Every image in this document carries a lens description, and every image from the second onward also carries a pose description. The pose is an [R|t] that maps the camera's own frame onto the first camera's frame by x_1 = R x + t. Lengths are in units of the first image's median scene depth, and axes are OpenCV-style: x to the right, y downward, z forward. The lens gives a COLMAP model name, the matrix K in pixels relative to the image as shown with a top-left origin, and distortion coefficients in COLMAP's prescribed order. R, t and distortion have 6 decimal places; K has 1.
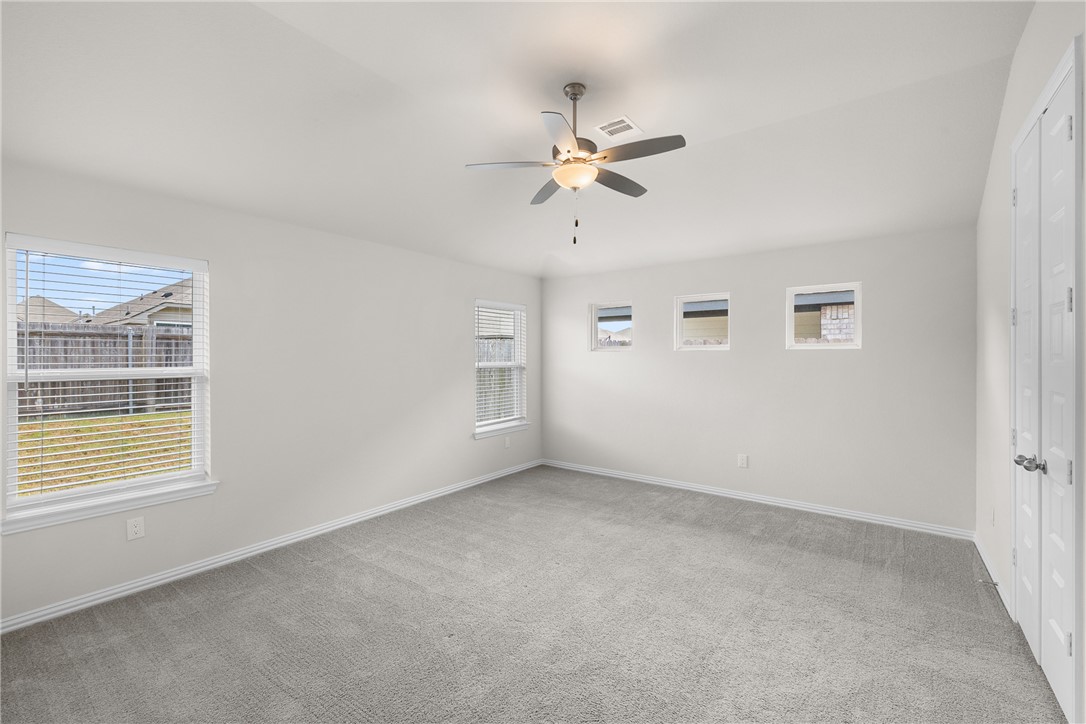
lens RADIAL K [[456.6, 0, 533.0], [0, 456.6, 362.8], [0, 0, 1]] dist [0.002235, -0.000014]
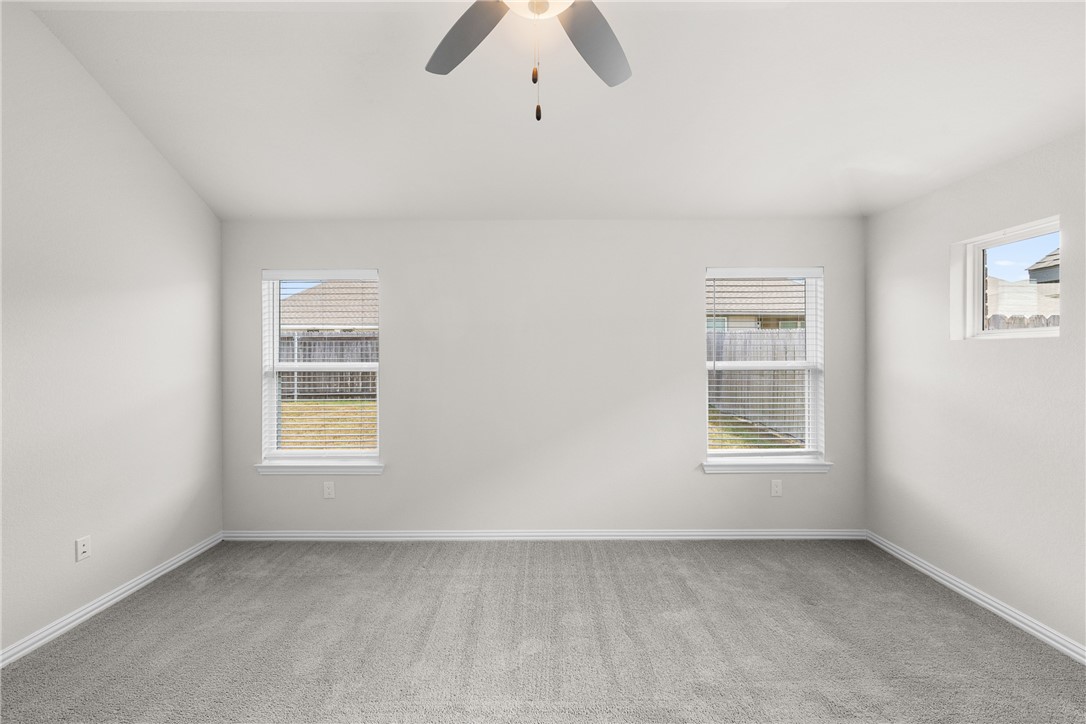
lens RADIAL K [[456.6, 0, 533.5], [0, 456.6, 357.9], [0, 0, 1]] dist [0.002235, -0.000014]
pose [[0.609837, 0.007294, -0.792494, 0.345757], [-0.008315, 0.999961, 0.002806, -0.007597], [0.792483, 0.004878, 0.609874, 0.497316]]
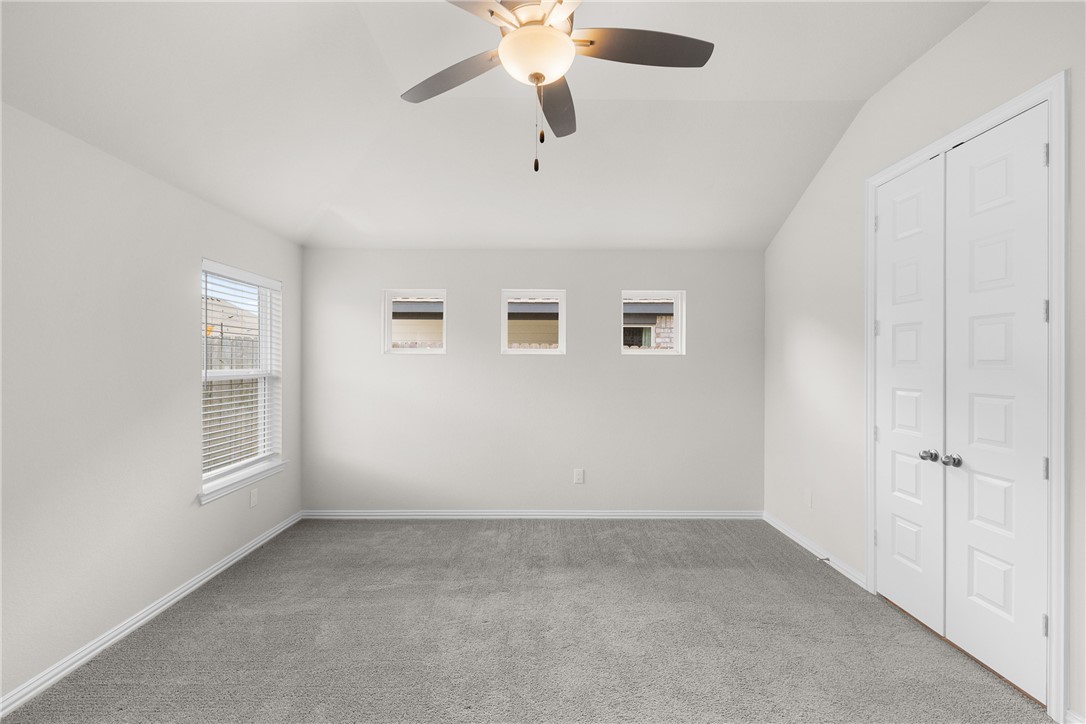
lens RADIAL K [[456.6, 0, 538.2], [0, 456.6, 363.9], [0, 0, 1]] dist [0.002235, -0.000014]
pose [[0.786183, 0.002669, 0.617989, -0.197796], [0.004463, 0.999940, -0.009997, -0.001656], [-0.617978, 0.010618, 0.786123, 0.382184]]
